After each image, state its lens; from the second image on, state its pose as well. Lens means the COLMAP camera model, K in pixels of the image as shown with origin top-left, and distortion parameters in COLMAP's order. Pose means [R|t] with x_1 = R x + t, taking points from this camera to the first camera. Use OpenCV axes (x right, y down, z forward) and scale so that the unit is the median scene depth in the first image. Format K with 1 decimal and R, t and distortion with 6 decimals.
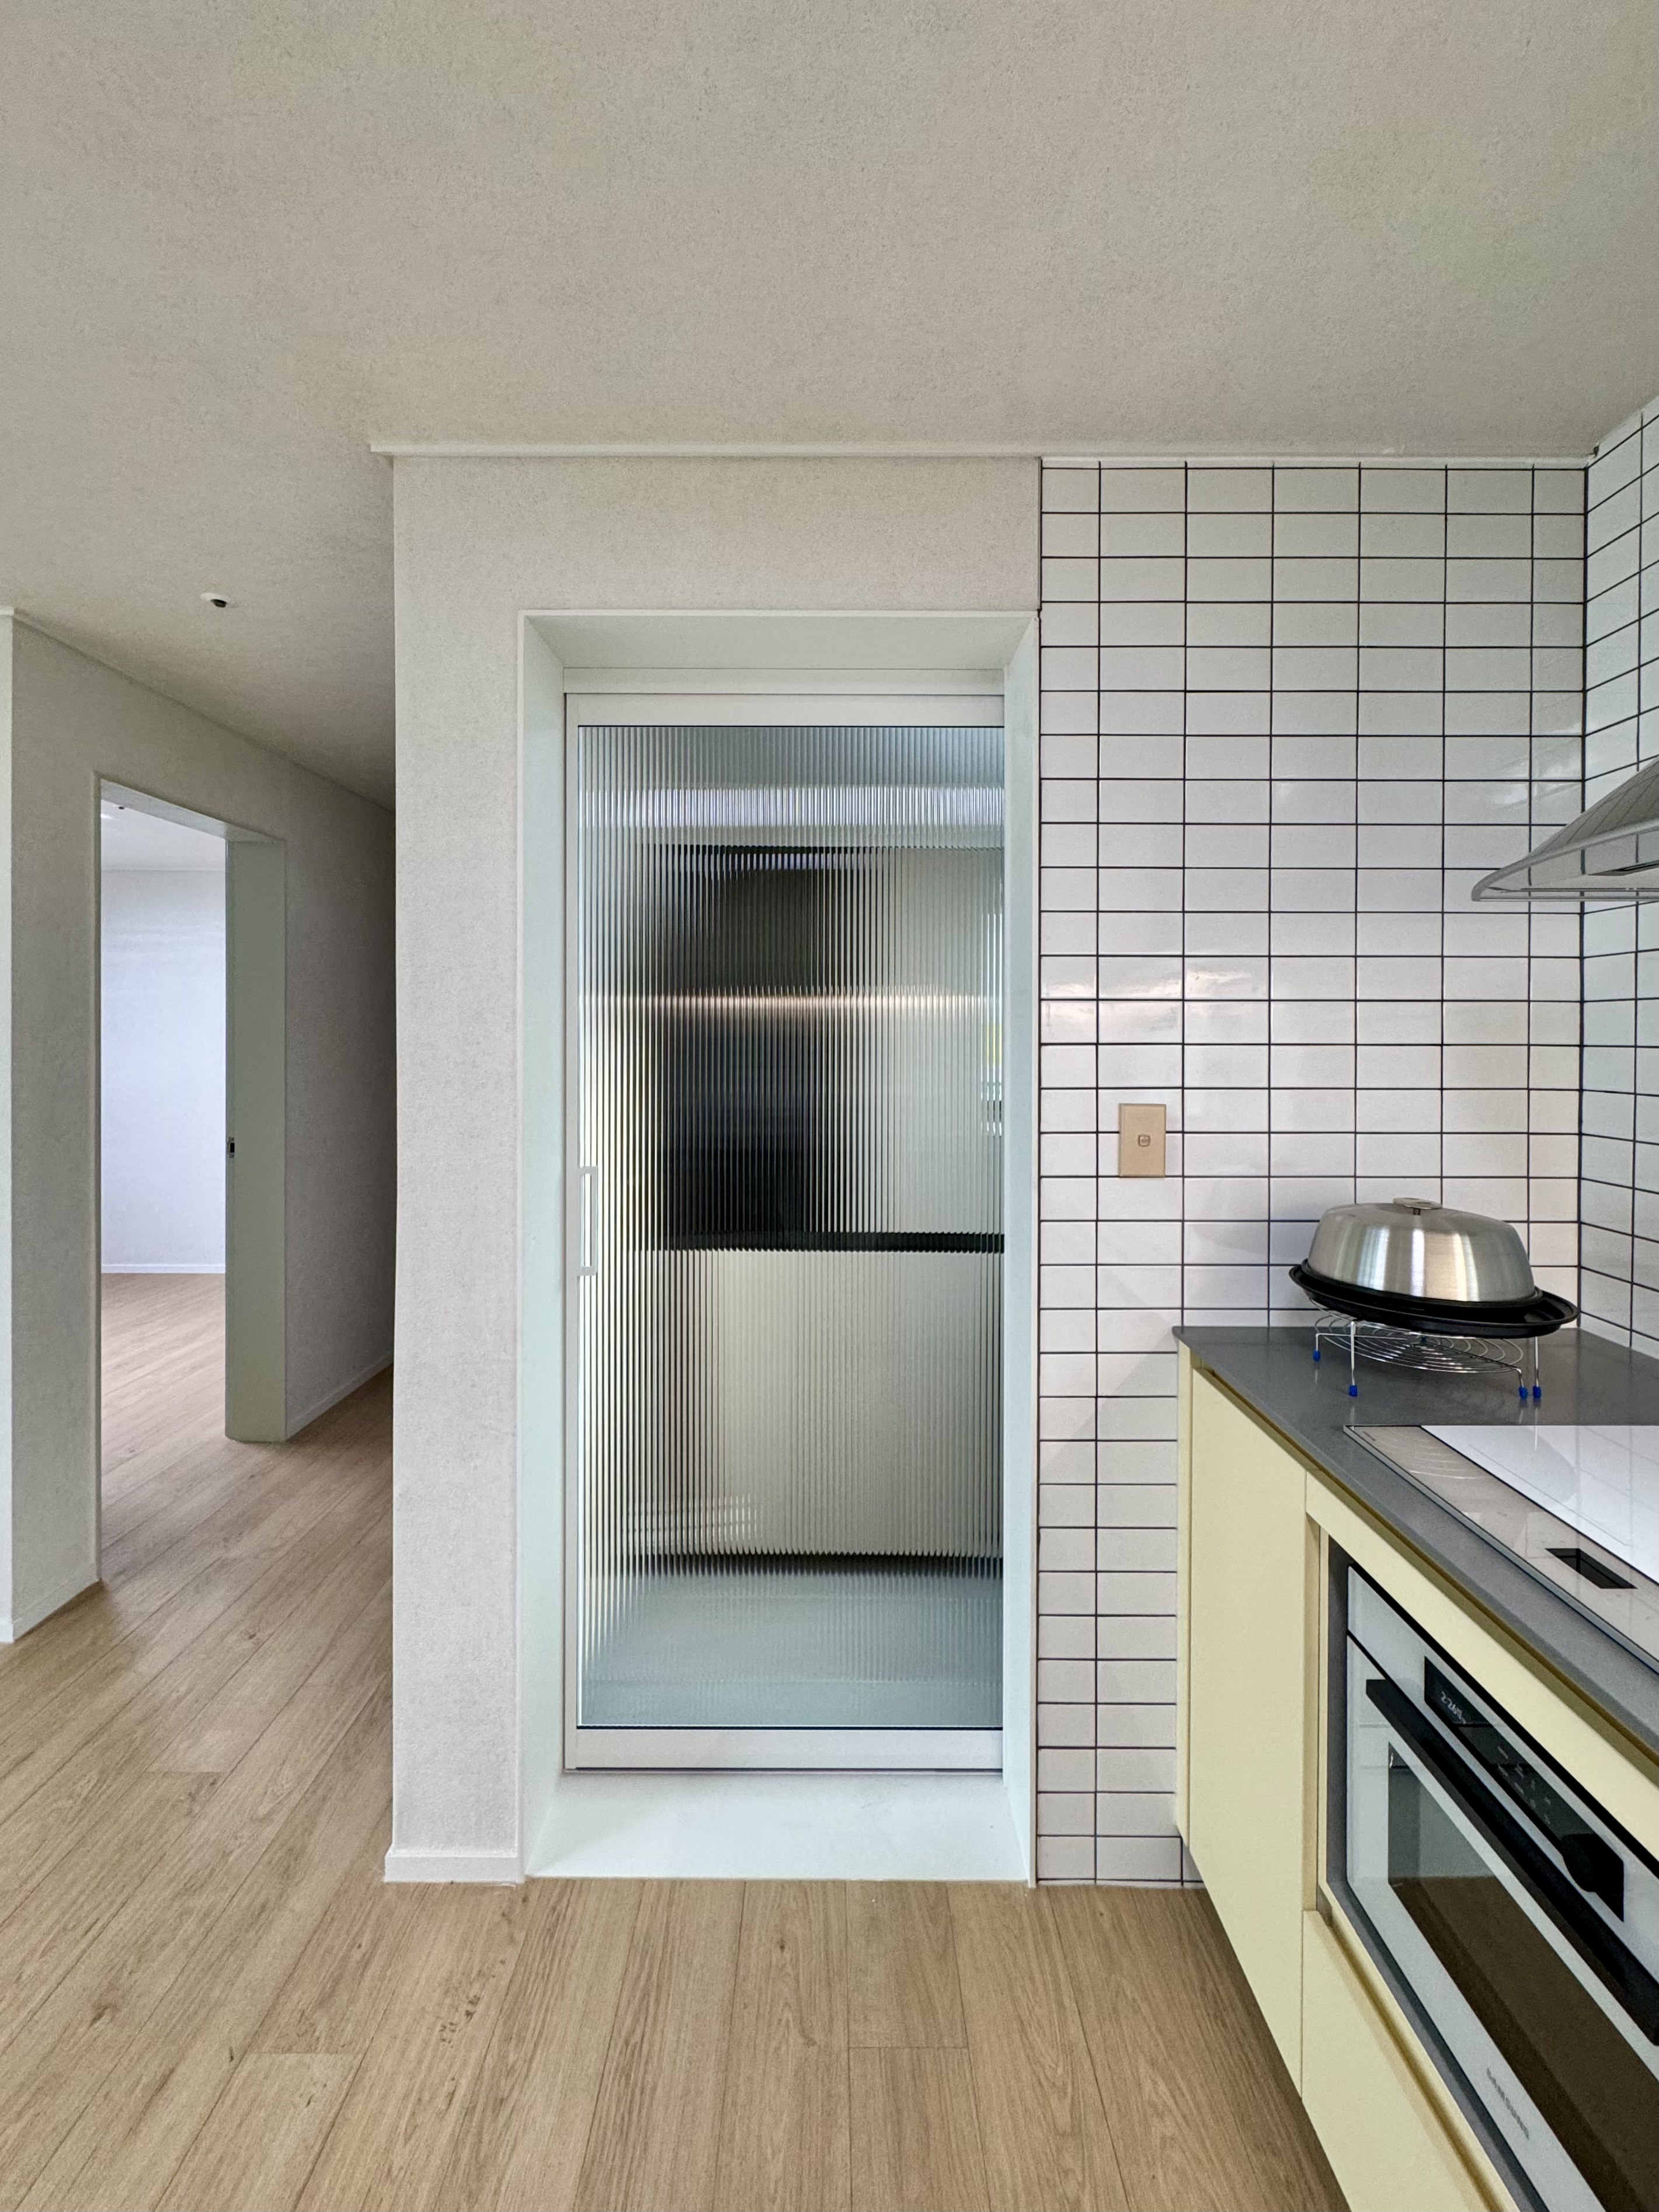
lens RADIAL K [[922.0, 0, 825.0], [0, 922.0, 1045.6], [0, 0, 1]] dist [-0.002077, -0.000414]
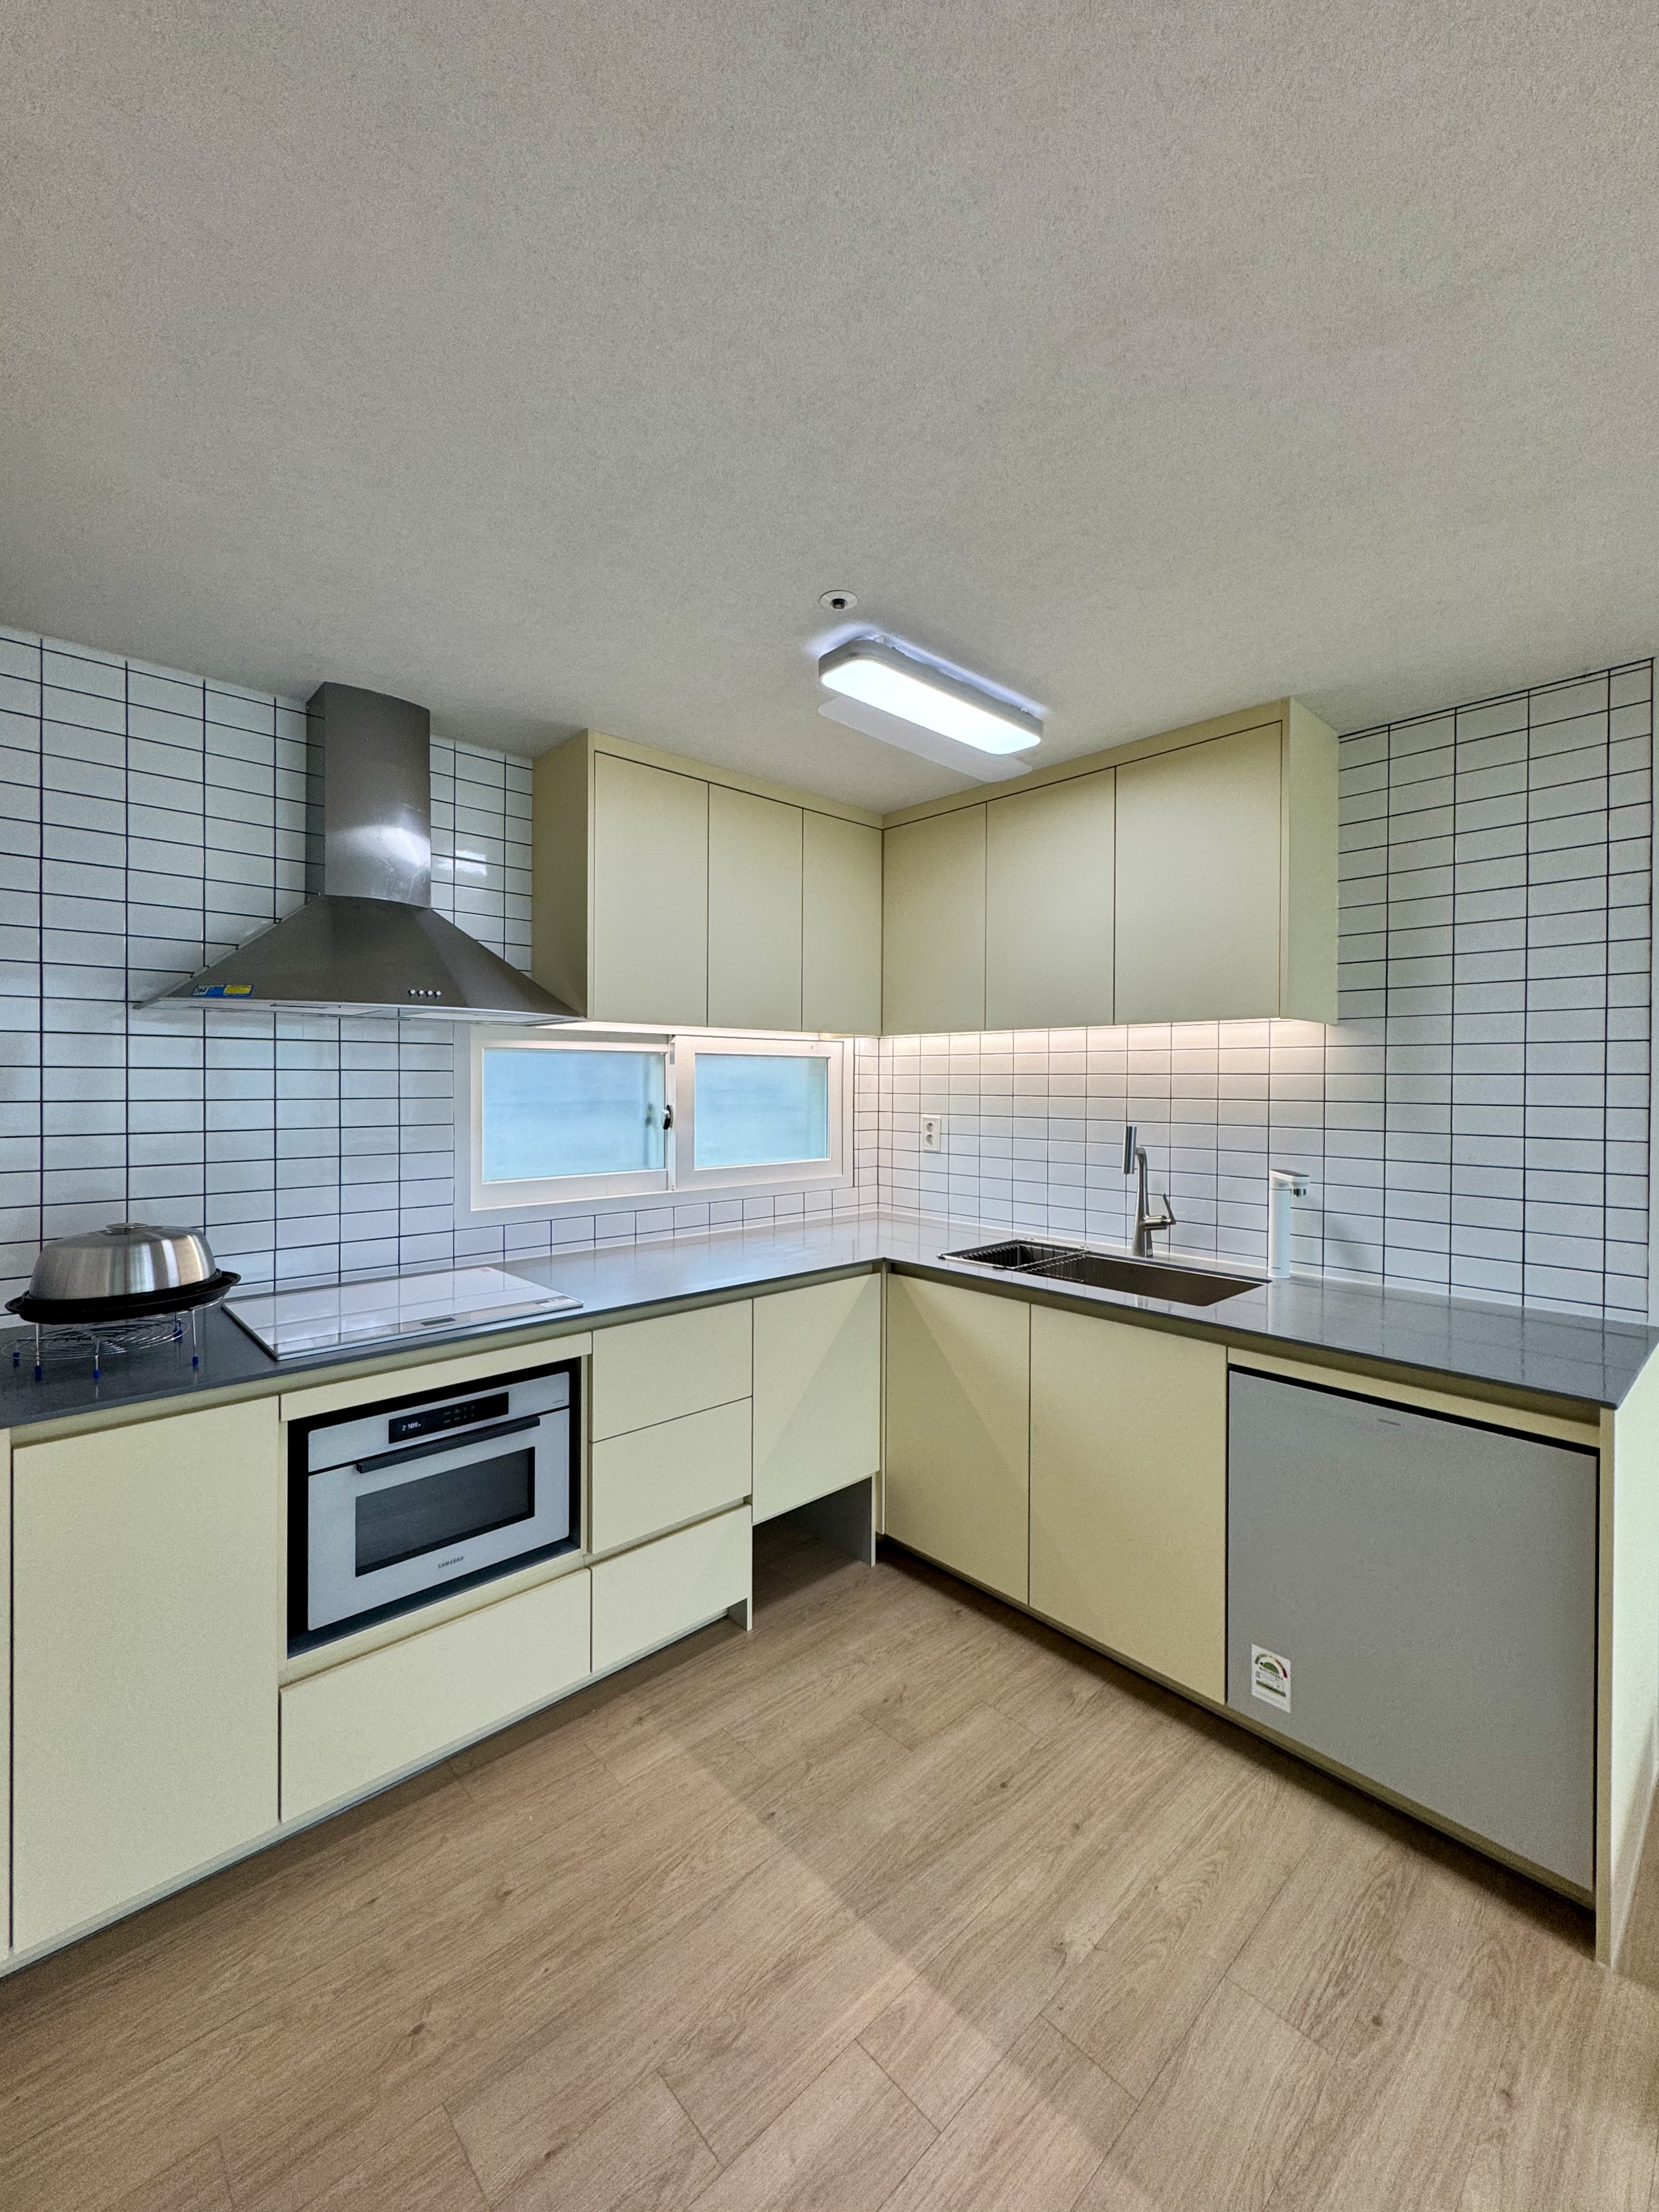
lens RADIAL K [[898.7, 0, 835.1], [0, 898.7, 1086.0], [0, 0, 1]] dist [-0.001106, -0.000158]
pose [[-0.693540, -0.010199, 0.720346, -0.956427], [-0.002137, 0.999925, 0.012100, -0.043837], [-0.720415, 0.006853, -0.693509, 1.152571]]
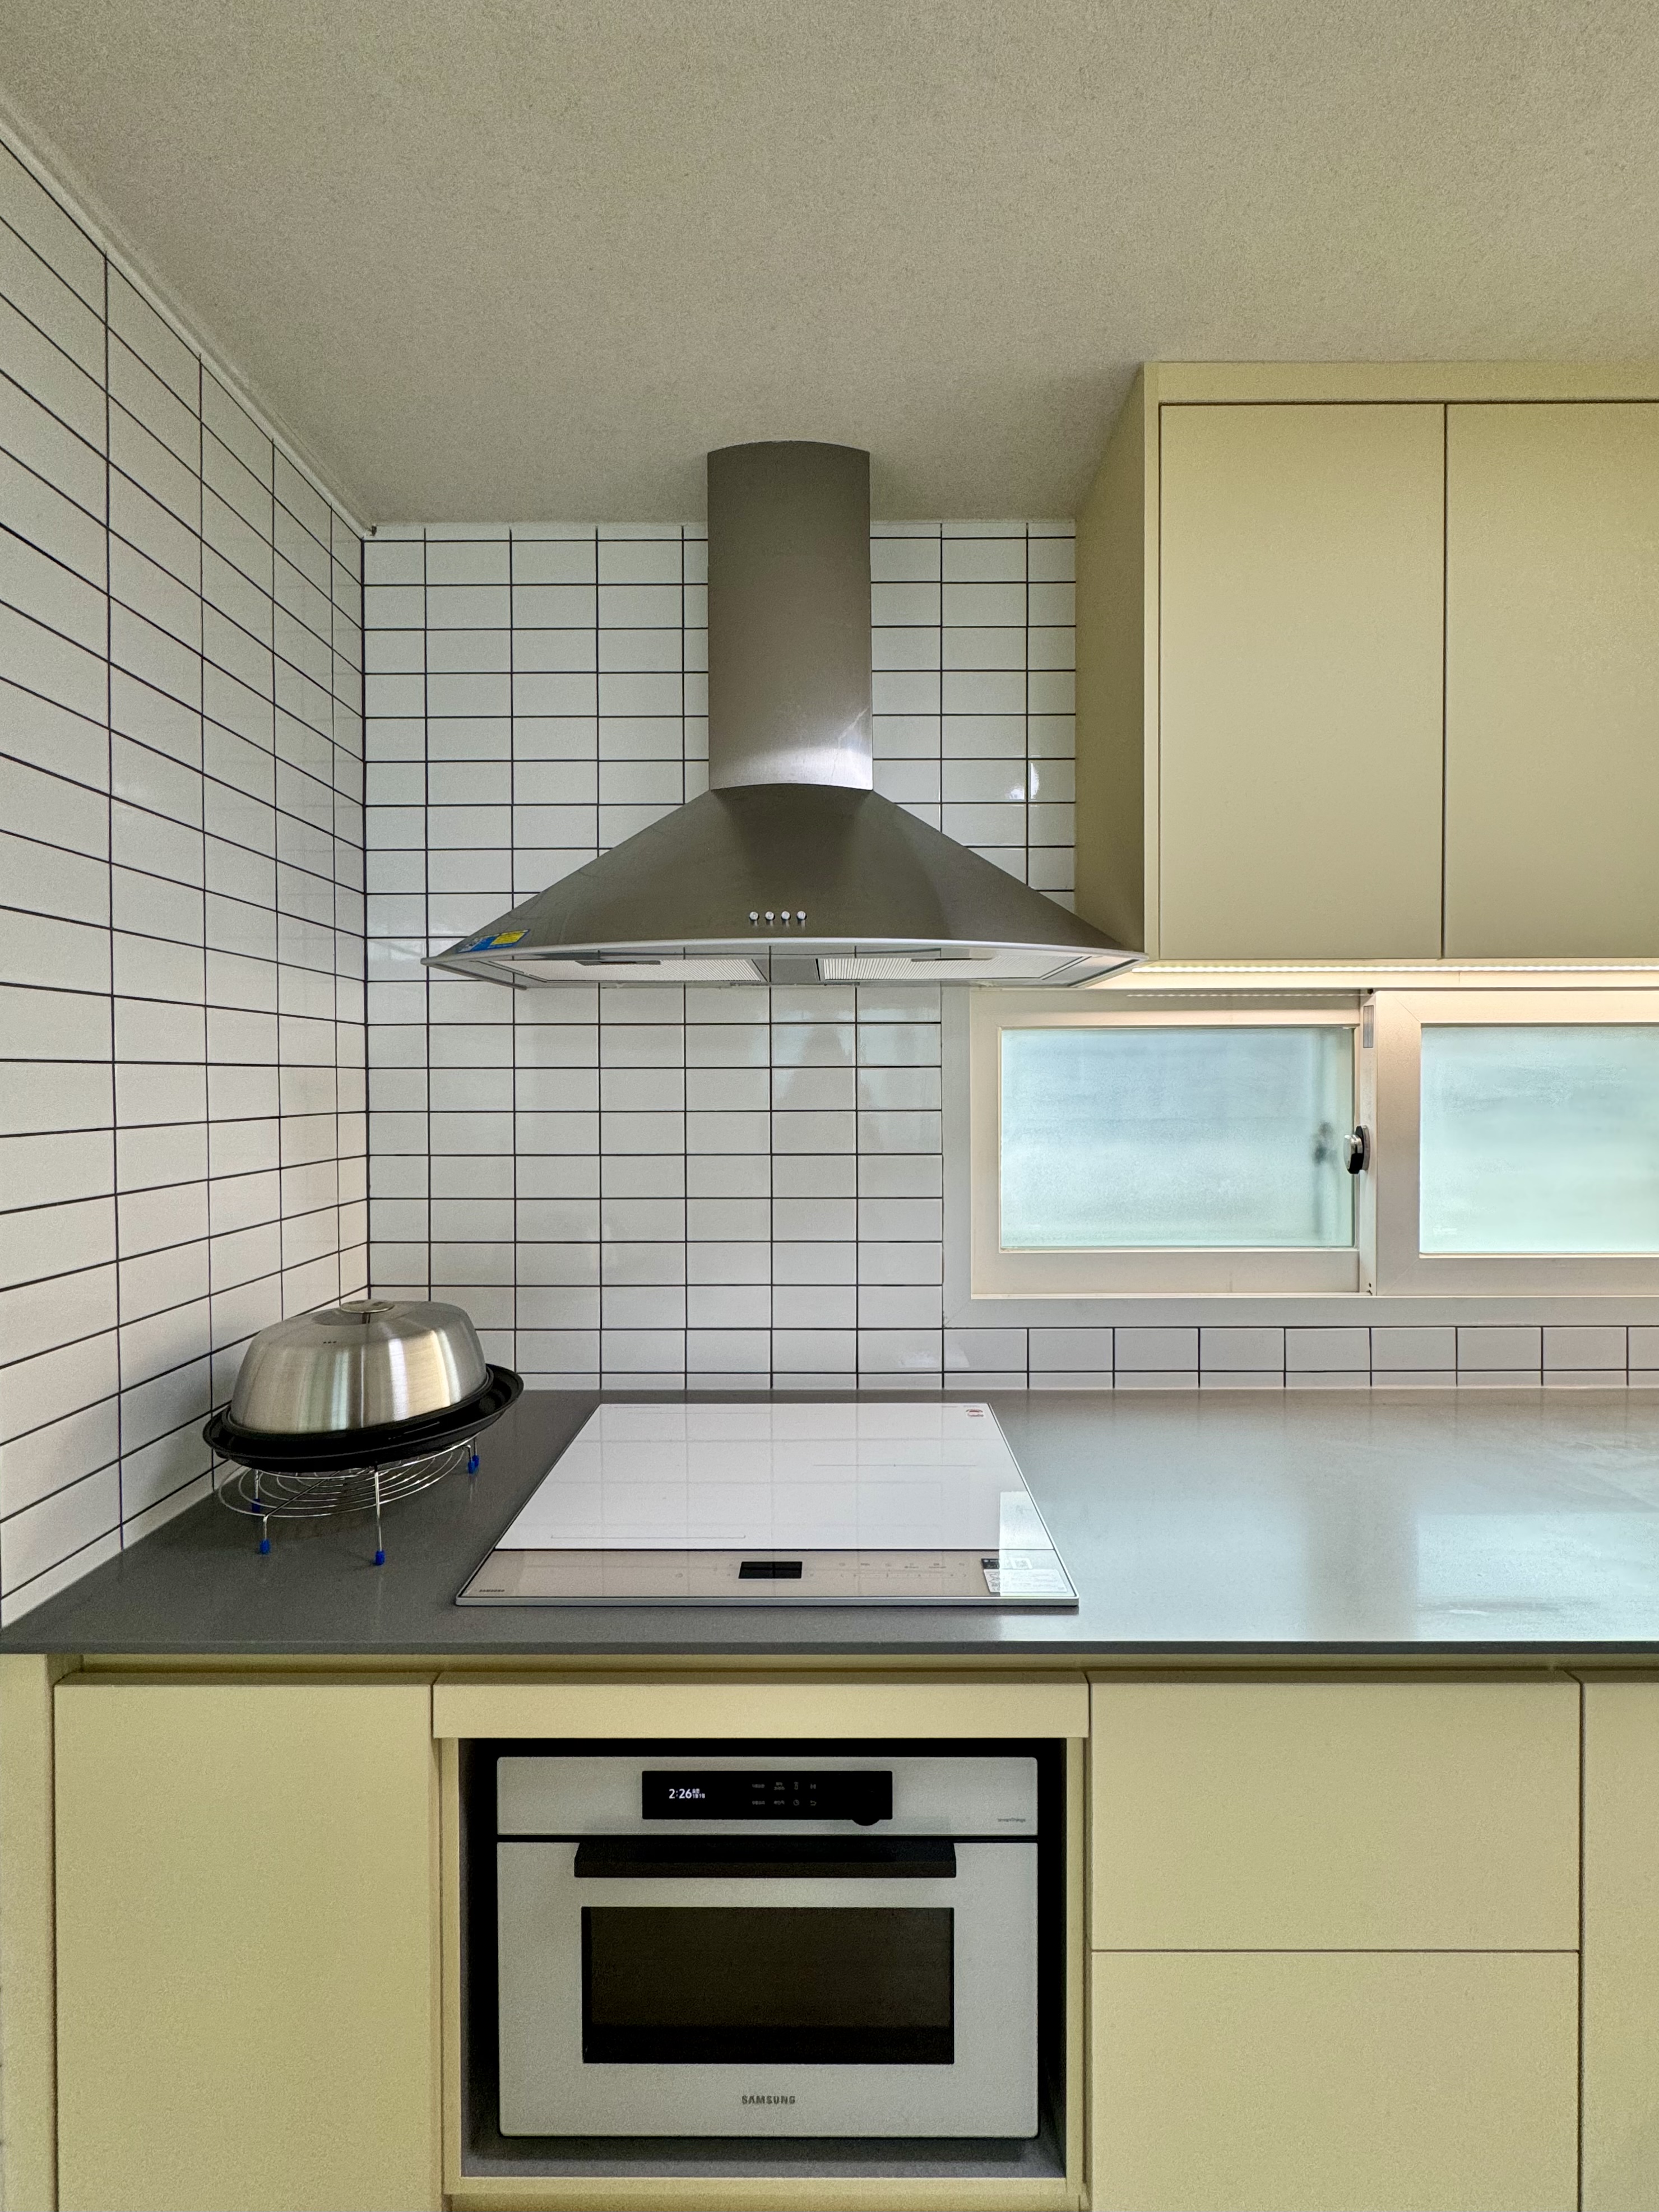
lens RADIAL K [[898.7, 0, 835.1], [0, 898.7, 1086.0], [0, 0, 1]] dist [-0.001106, -0.000158]
pose [[-0.001021, -0.012446, 0.999922, -0.193471], [0.009150, 0.999881, 0.012454, -0.041119], [-0.999958, 0.009162, -0.000907, 0.561599]]
